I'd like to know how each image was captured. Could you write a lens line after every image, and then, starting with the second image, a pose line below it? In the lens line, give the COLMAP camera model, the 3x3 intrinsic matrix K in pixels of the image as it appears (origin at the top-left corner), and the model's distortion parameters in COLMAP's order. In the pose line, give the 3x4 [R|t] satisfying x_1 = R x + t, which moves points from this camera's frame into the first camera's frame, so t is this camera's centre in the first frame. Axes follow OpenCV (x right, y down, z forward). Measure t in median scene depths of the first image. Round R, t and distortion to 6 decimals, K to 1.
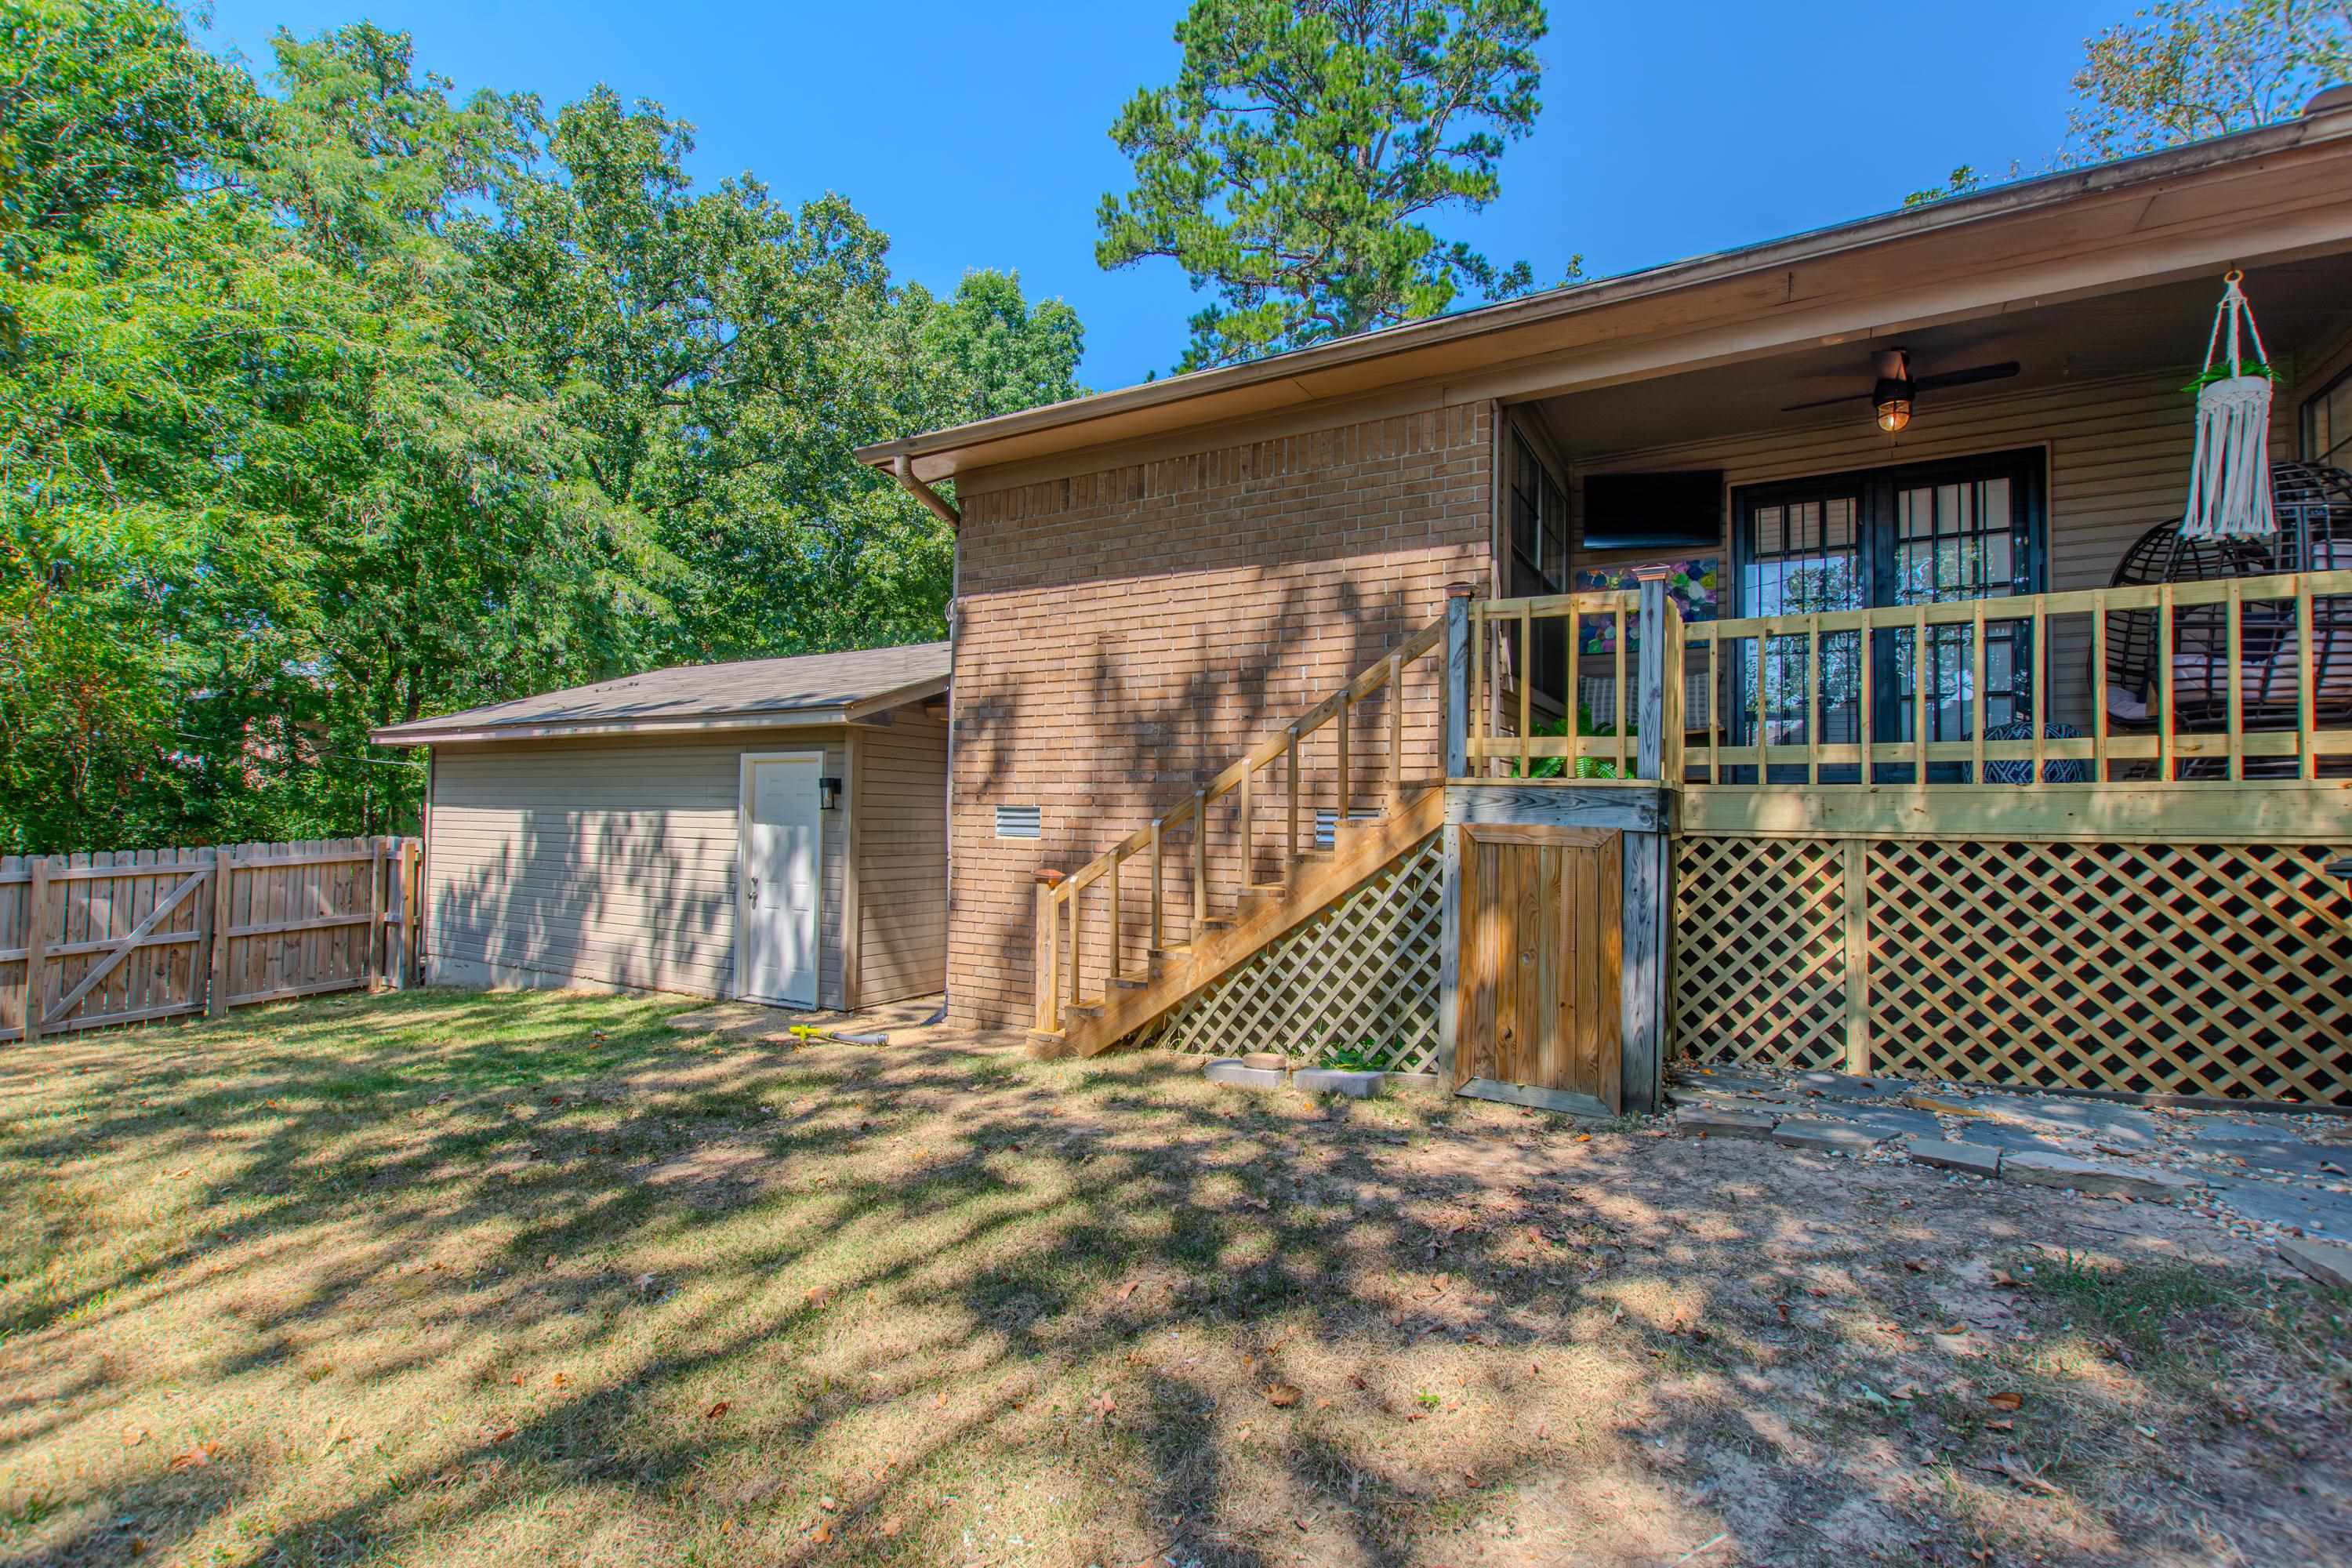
lens RADIAL K [[1049.5, 0, 1192.5], [0, 1049.5, 783.1], [0, 0, 1]] dist [0.000778, 0.000269]
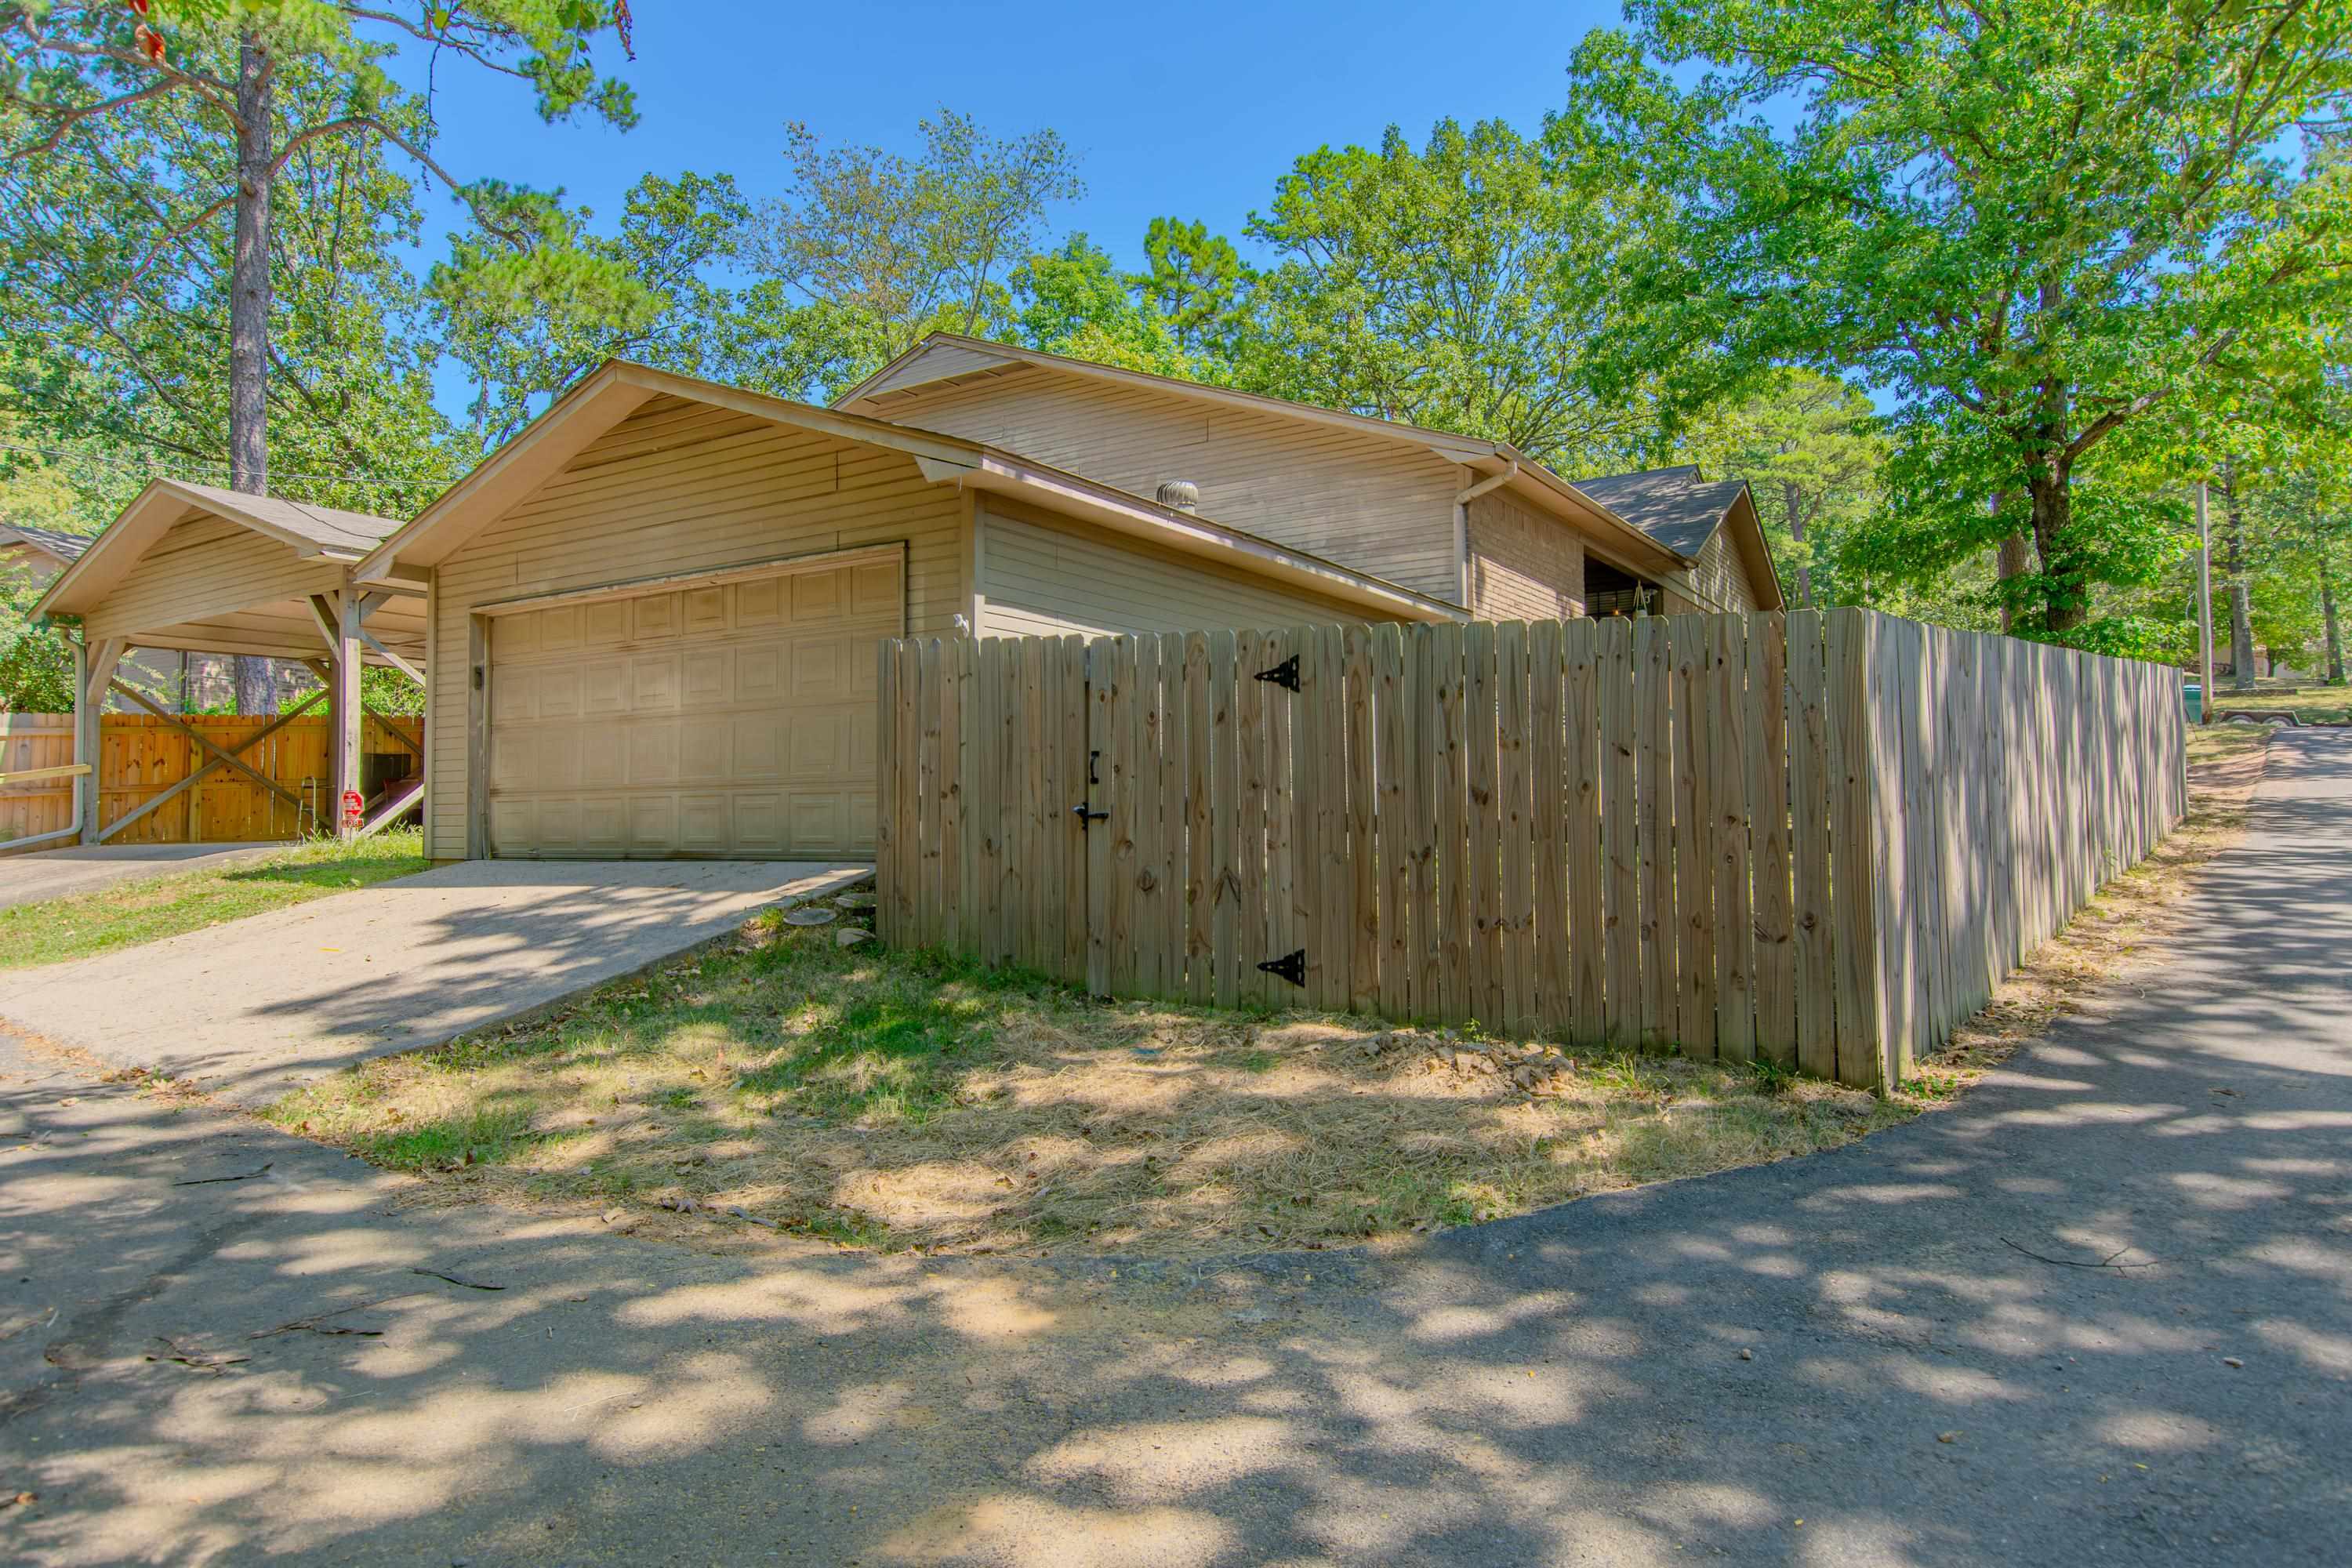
lens RADIAL K [[1435.5, 0, 1176.0], [0, 1435.5, 784.0], [0, 0, 1]] dist [-0.002392, -0.000087]
pose [[0.064068, 0.021385, 0.997716, -2.285332], [-0.027500, 0.999429, -0.019656, 0.201444], [-0.997567, -0.026178, 0.064620, 1.295913]]
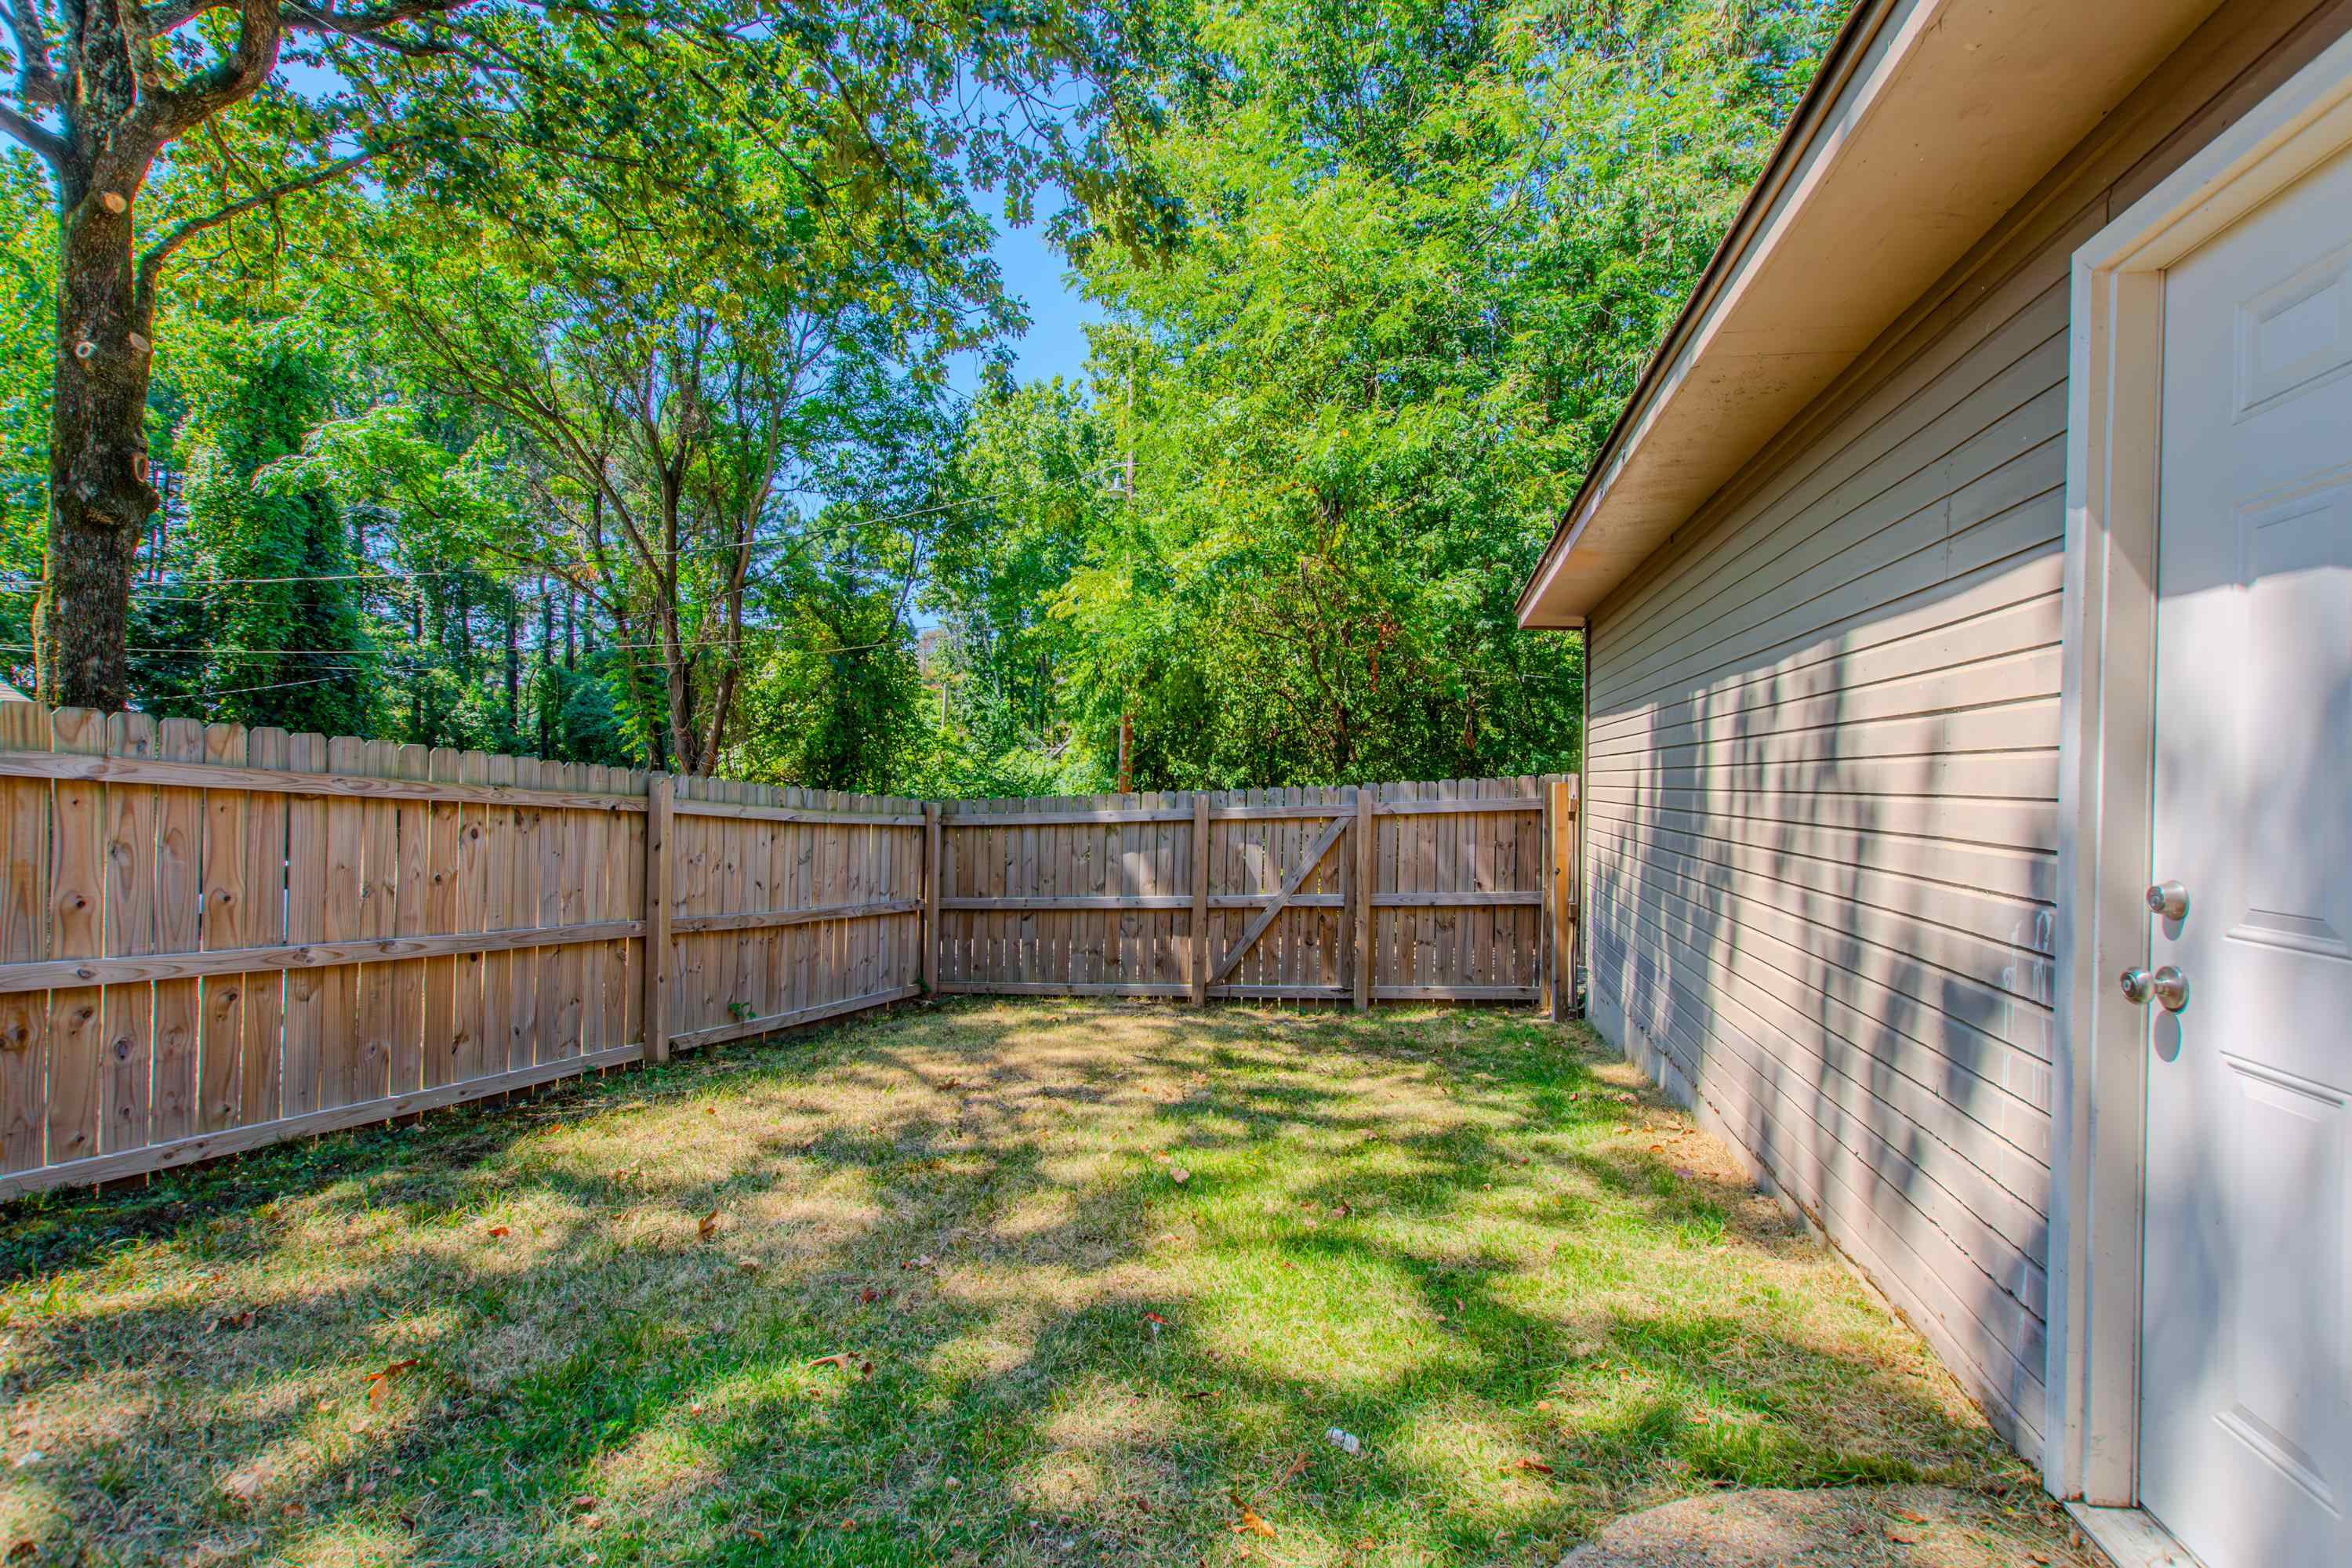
lens RADIAL K [[1049.5, 0, 1192.5], [0, 1049.5, 783.1], [0, 0, 1]] dist [0.000778, 0.000269]
pose [[0.305176, -0.006843, -0.952272, -0.347326], [0.023474, 0.999724, 0.000339, 0.079016], [0.952007, -0.022457, 0.305252, 0.920709]]
